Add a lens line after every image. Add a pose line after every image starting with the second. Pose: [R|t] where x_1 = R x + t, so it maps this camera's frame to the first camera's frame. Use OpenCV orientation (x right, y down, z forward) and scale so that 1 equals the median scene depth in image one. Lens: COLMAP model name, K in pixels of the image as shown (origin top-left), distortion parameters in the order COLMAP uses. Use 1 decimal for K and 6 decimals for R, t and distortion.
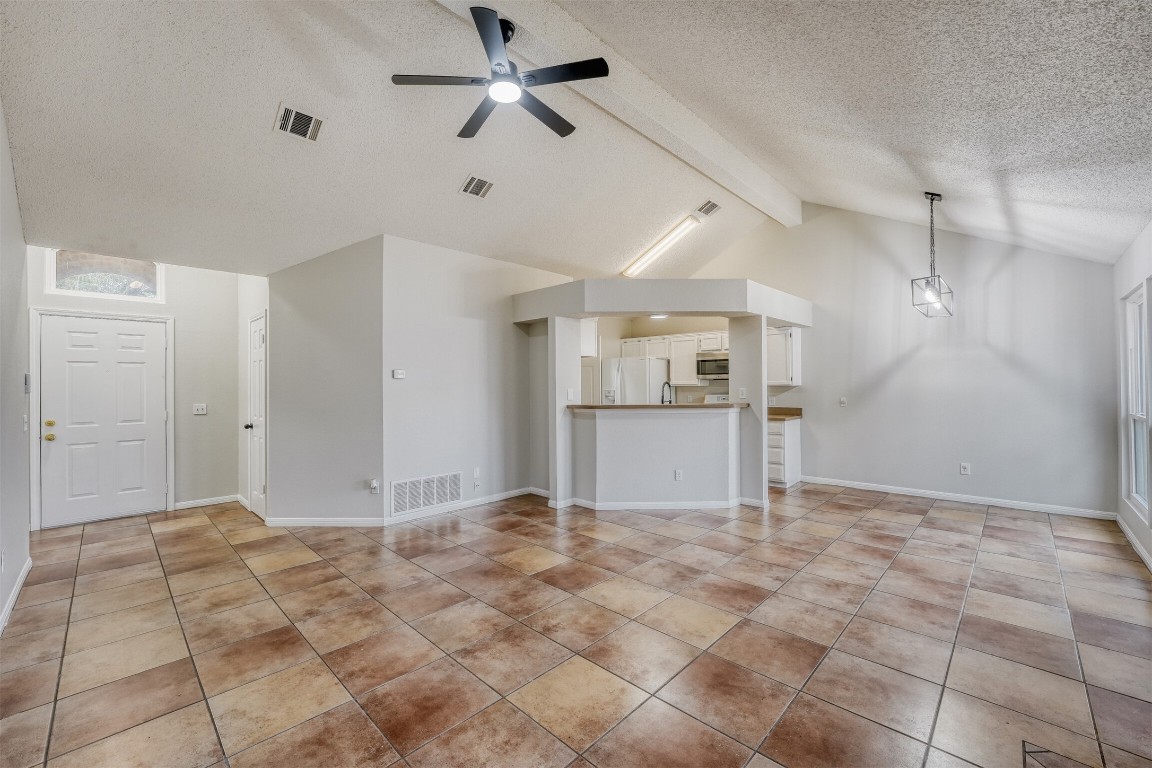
lens RADIAL K [[464.9, 0, 576.0], [0, 464.9, 384.0], [0, 0, 1]] dist [-0.018828, 0.005452]
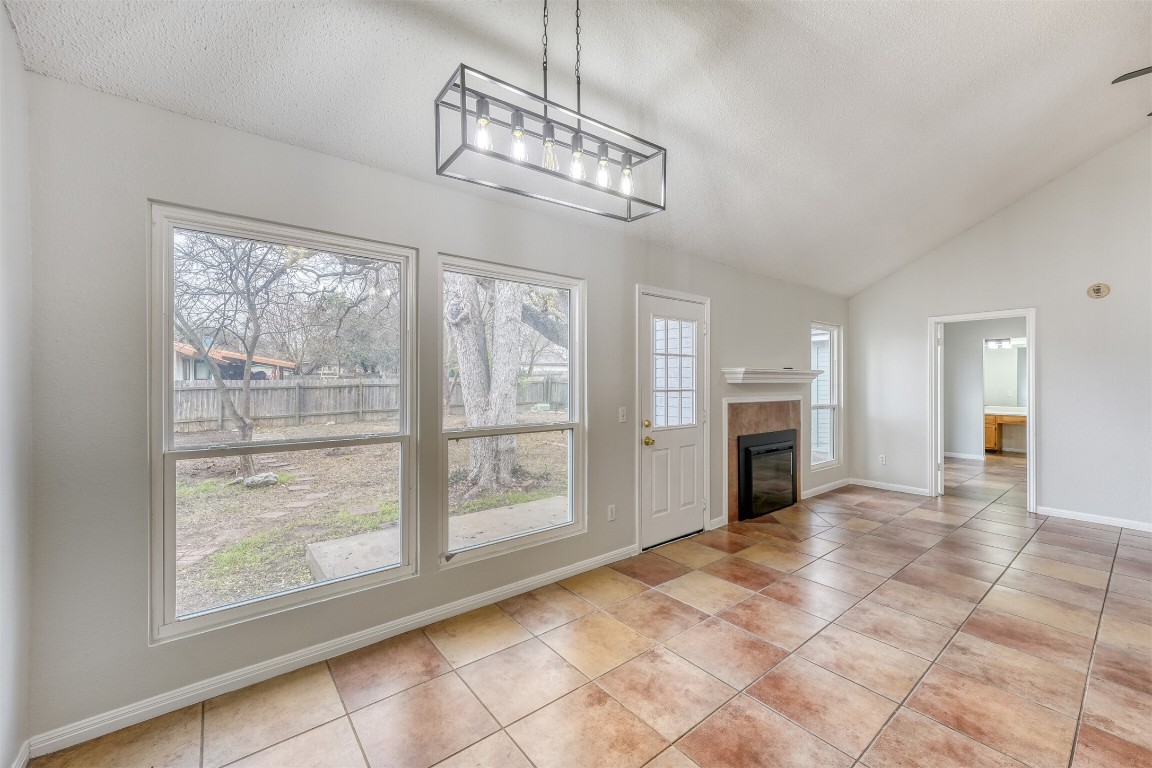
lens RADIAL K [[456.8, 0, 576.0], [0, 456.8, 384.0], [0, 0, 1]] dist [0.007320, 0.000071]
pose [[-0.991849, 0.007011, 0.127226, 0.876753], [0.007607, 0.999962, 0.004202, -0.004651], [-0.127191, 0.005136, -0.991865, 1.662932]]
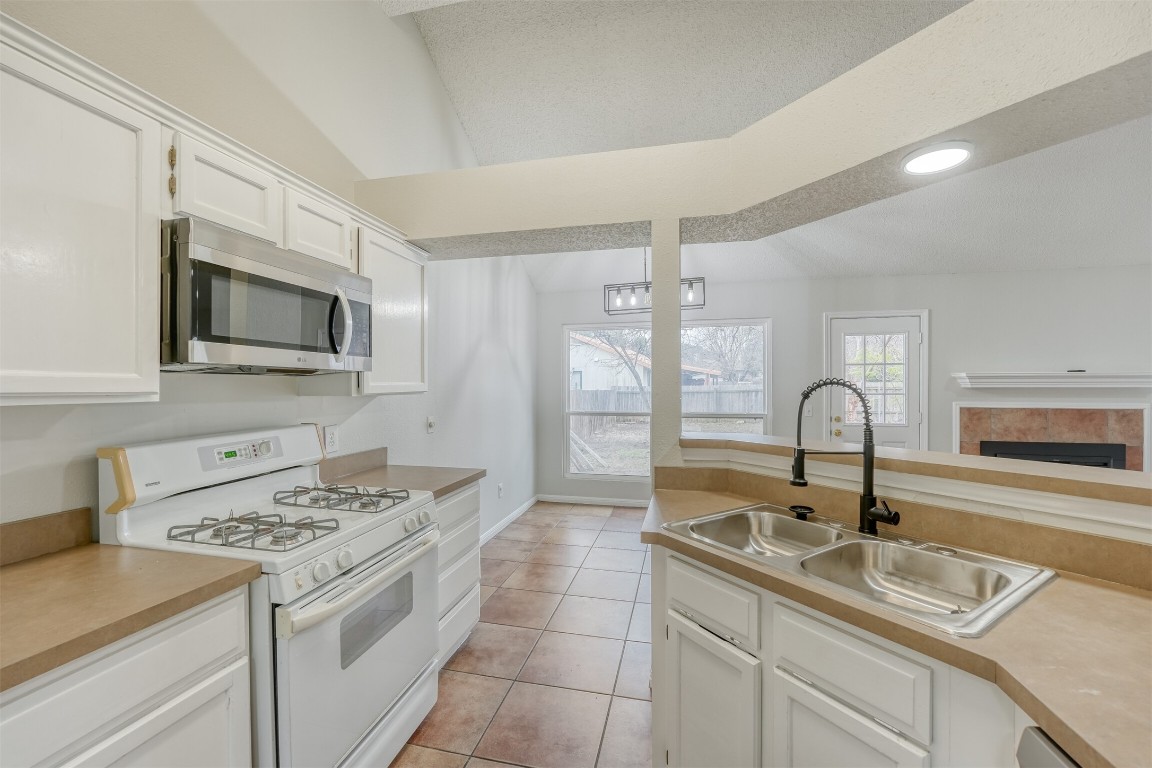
lens RADIAL K [[464.9, 0, 576.0], [0, 464.9, 384.0], [0, 0, 1]] dist [-0.018828, 0.005452]
pose [[-0.513037, 0.014160, 0.858250, 0.065137], [0.006094, 0.999899, -0.012855, 0.001088], [-0.858345, -0.001365, -0.513071, 1.964222]]
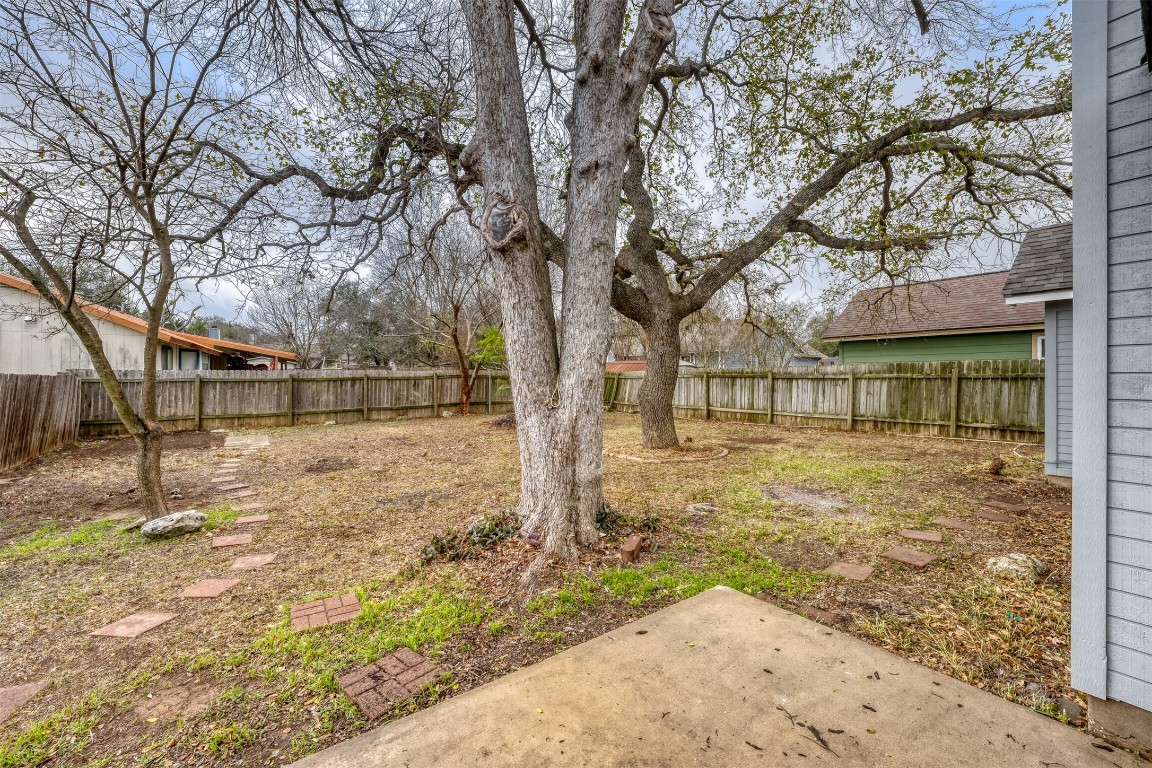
lens RADIAL K [[464.9, 0, 576.0], [0, 464.9, 384.0], [0, 0, 1]] dist [-0.018828, 0.005452]
pose [[-0.986913, 0.003428, 0.161218, 1.305147], [0.004879, 0.999951, 0.008610, 0.046803], [-0.161180, 0.009284, -0.986881, 0.795932]]
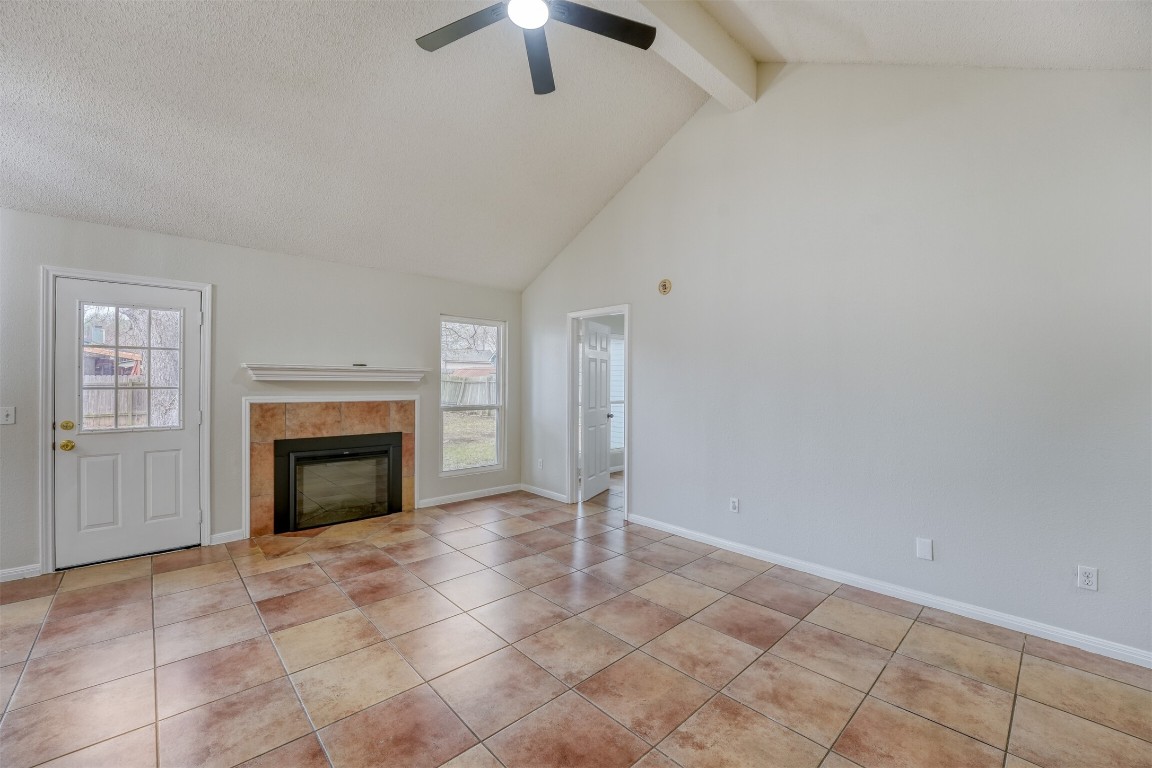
lens RADIAL K [[466.6, 0, 576.0], [0, 466.6, 384.0], [0, 0, 1]] dist [-0.024848, 0.000258]
pose [[-0.998664, -0.000974, 0.051671, -0.226856], [-0.000673, 0.999983, 0.005850, 0.002969], [-0.051676, 0.005807, -0.998647, 1.449345]]
